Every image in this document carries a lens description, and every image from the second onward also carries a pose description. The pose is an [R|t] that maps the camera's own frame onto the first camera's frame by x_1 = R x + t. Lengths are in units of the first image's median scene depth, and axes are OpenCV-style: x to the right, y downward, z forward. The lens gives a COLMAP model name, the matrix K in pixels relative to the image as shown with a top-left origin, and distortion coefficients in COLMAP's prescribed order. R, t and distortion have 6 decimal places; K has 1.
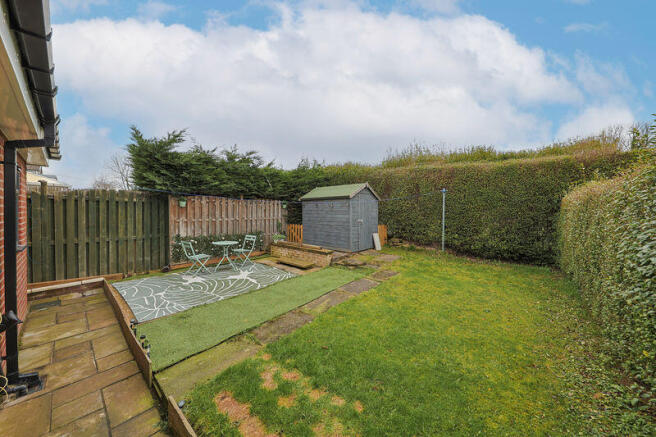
lens RADIAL K [[218.2, 0, 335.1], [0, 218.2, 212.7], [0, 0, 1]] dist [0.000774, -0.000077]
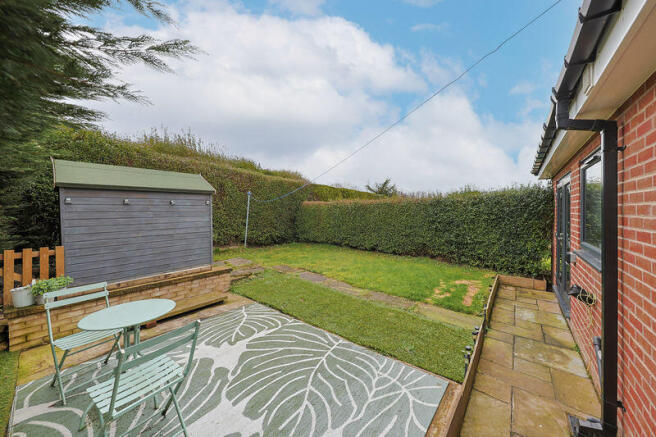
lens RADIAL K [[218.2, 0, 335.1], [0, 218.2, 212.7], [0, 0, 1]] dist [0.000774, -0.000077]
pose [[0.016192, -0.011422, 0.999804, -0.931639], [0.017477, 0.999785, 0.011139, -0.005424], [-0.999716, 0.017293, 0.016388, 0.794000]]
